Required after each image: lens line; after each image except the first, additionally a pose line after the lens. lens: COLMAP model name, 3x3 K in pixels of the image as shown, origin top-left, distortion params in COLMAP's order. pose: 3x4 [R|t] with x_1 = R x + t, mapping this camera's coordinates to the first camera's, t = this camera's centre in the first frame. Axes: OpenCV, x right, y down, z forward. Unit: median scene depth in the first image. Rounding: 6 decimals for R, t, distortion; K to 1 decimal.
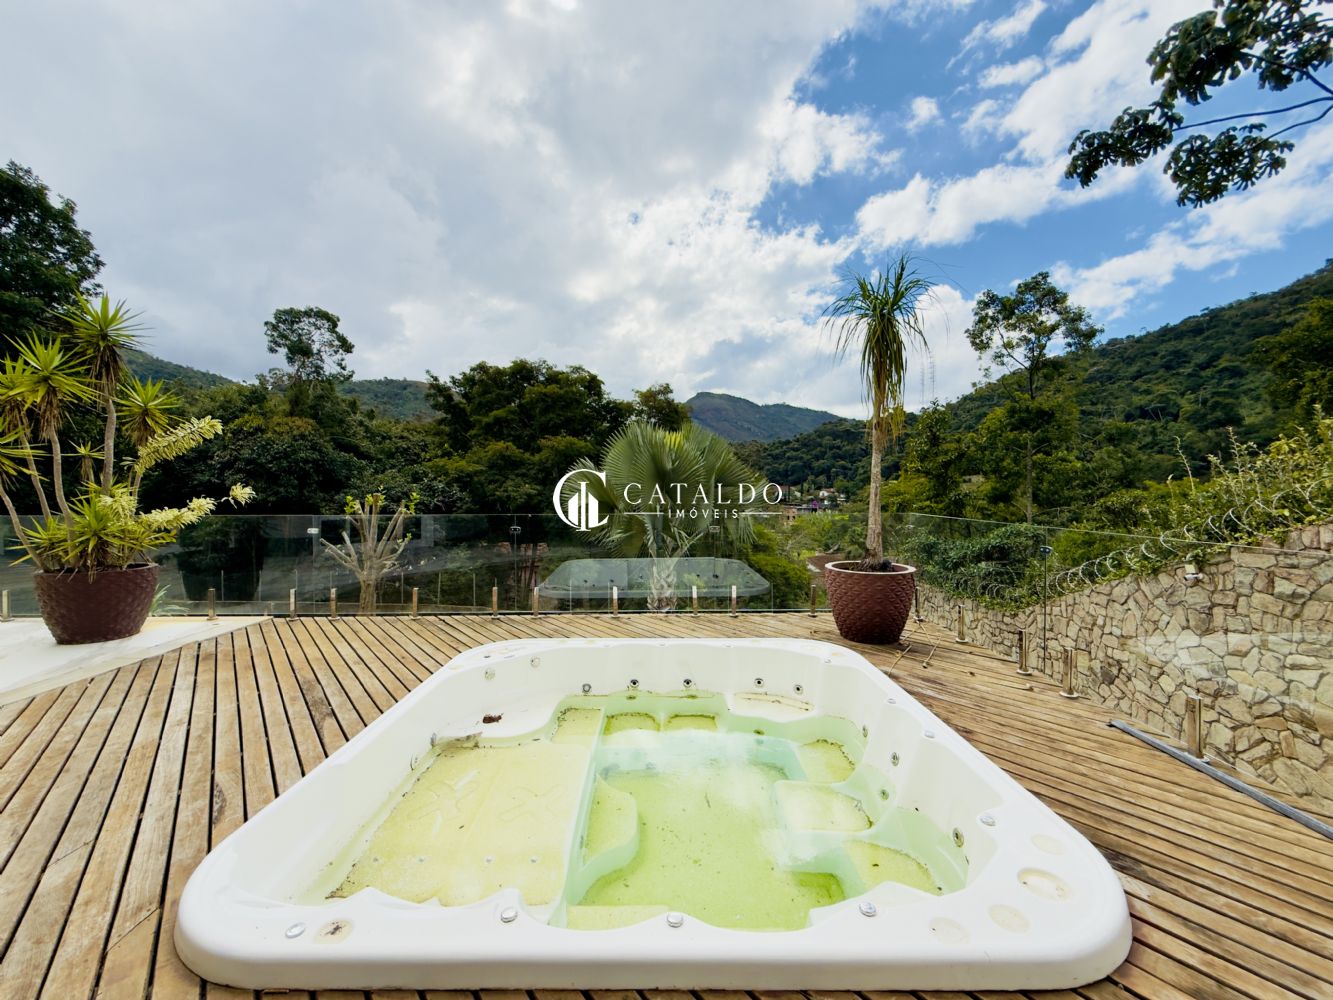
lens RADIAL K [[532.9, 0, 685.1], [0, 532.9, 492.1], [0, 0, 1]] dist [0.002552, -0.000062]
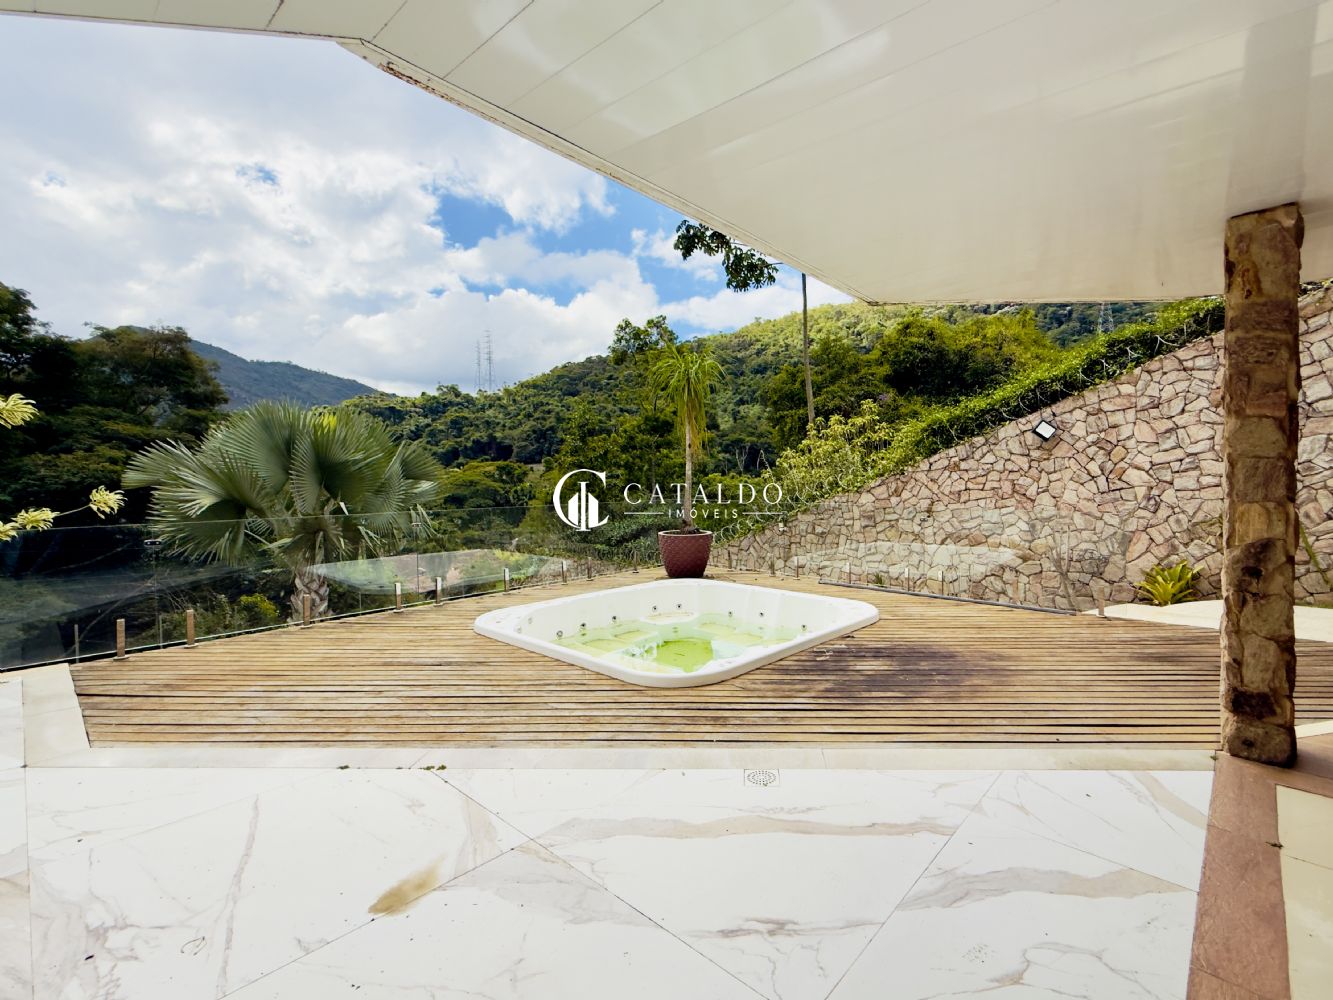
lens RADIAL K [[596.7, 0, 728.3], [0, 596.7, 487.7], [0, 0, 1]] dist [0.002904, 0.000072]
pose [[0.664967, -0.016209, 0.746697, -0.346381], [0.007029, 0.999856, 0.015445, -0.009094], [-0.746839, -0.005022, 0.664985, -0.112150]]
